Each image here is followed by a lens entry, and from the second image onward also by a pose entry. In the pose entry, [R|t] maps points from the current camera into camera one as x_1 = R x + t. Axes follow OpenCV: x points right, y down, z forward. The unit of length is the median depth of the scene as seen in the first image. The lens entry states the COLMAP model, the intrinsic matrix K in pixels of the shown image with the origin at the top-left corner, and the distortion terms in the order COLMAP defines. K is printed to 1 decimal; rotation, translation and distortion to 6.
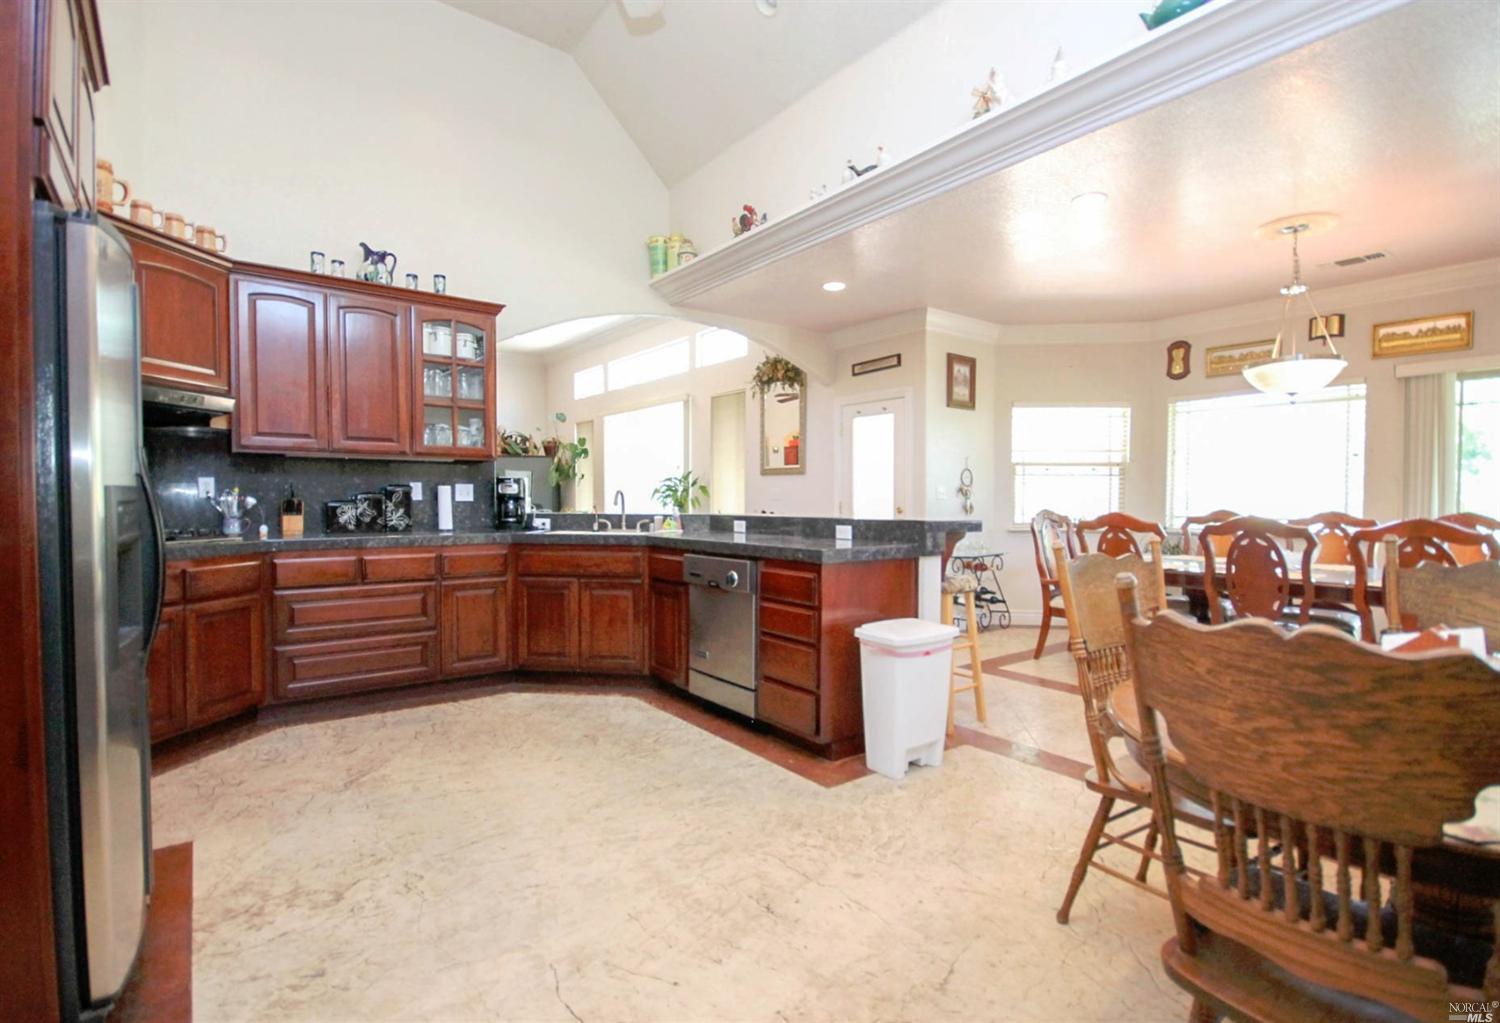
lens RADIAL K [[736.3, 0, 770.9], [0, 736.3, 515.8], [0, 0, 1]] dist [0.000144, 0.000118]
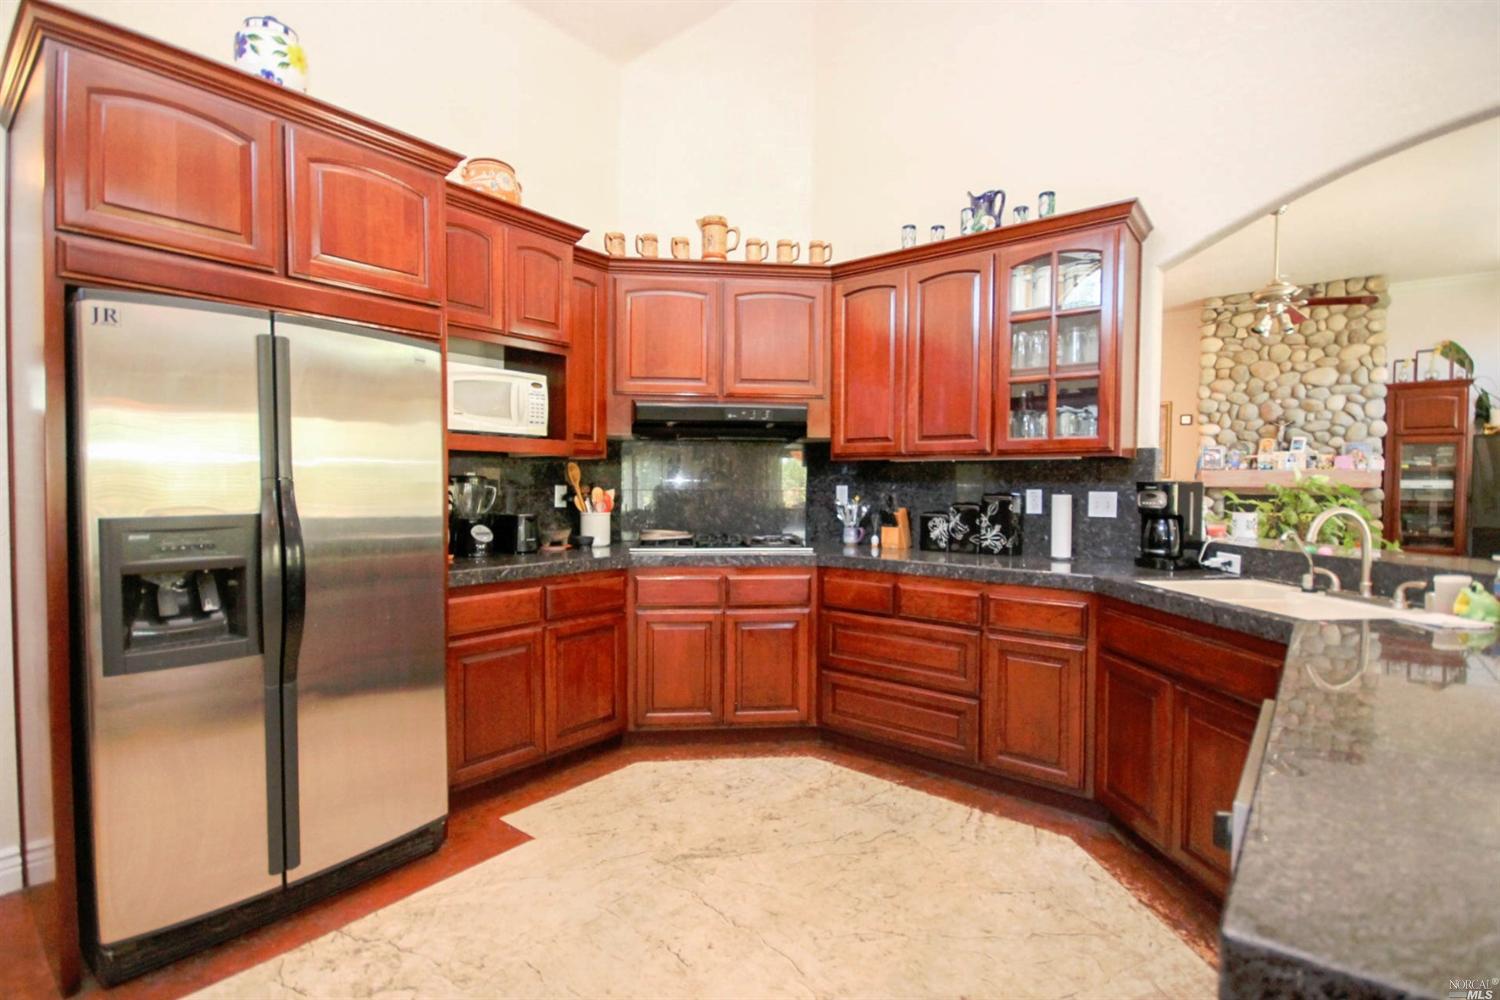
lens RADIAL K [[702.0, 0, 750.0], [0, 702.0, 500.0], [0, 0, 1]] dist [0.001610, 0.000199]
pose [[0.223087, 0.021895, -0.974553, 0.144943], [-0.029205, 0.999449, 0.015769, -0.039493], [0.974361, 0.024944, 0.223604, 0.592992]]
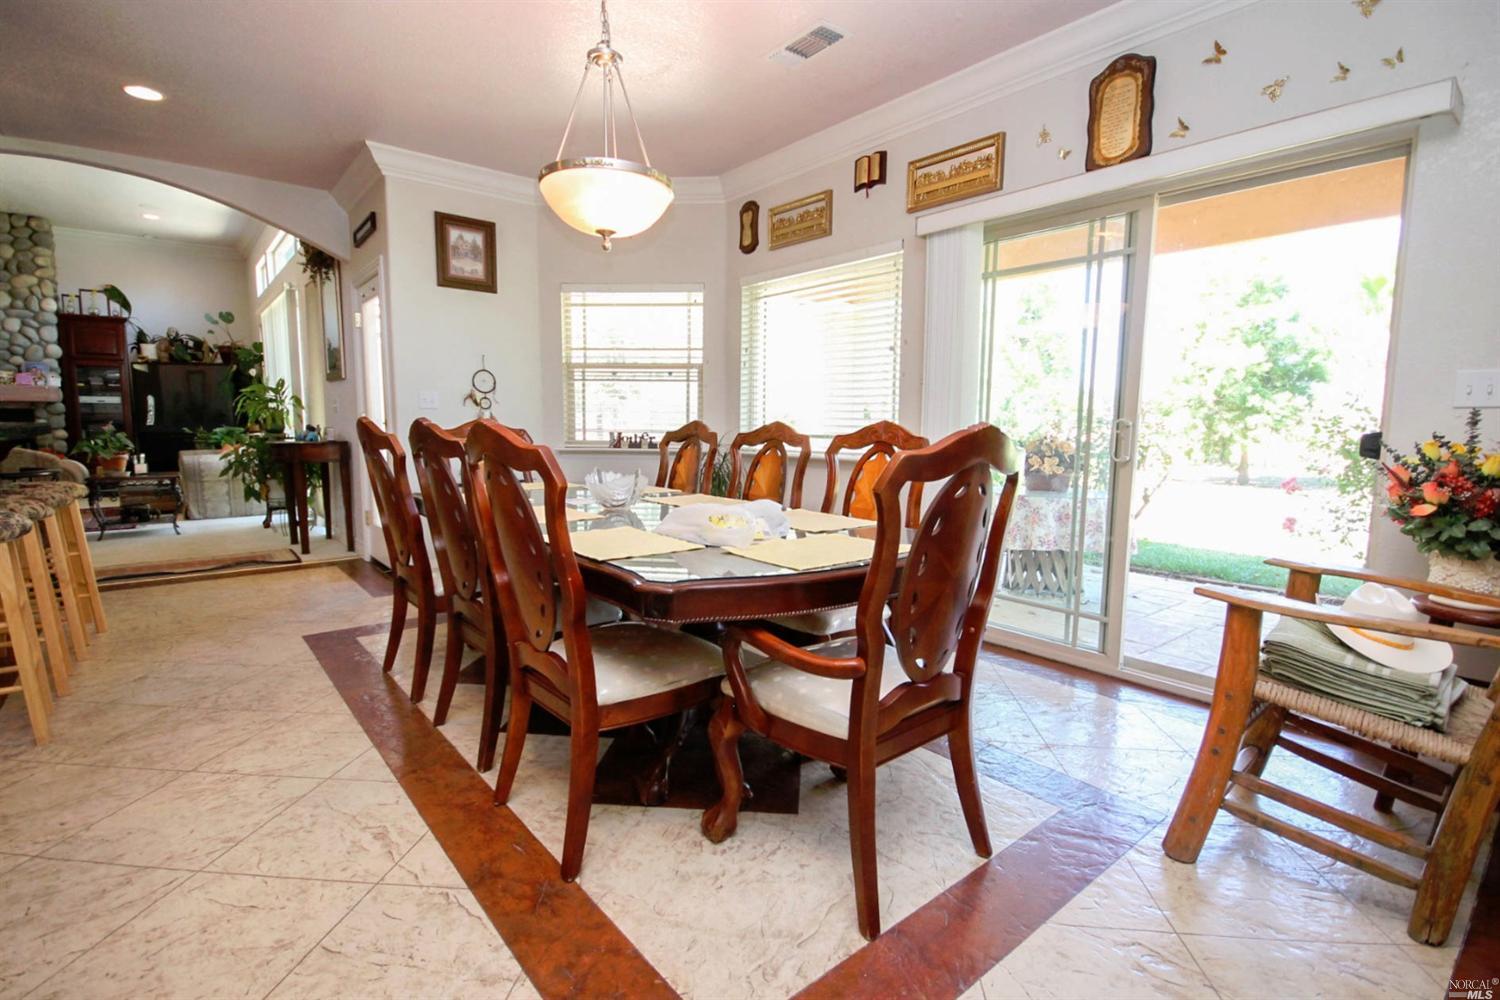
lens RADIAL K [[715.2, 0, 750.0], [0, 715.2, 500.0], [0, 0, 1]] dist [0.019779, -0.018102]
pose [[0.999590, 0.000963, 0.028633, 0.748912], [-0.003412, 0.996321, 0.085632, 0.010787], [-0.028445, -0.085694, 0.995915, 0.326046]]
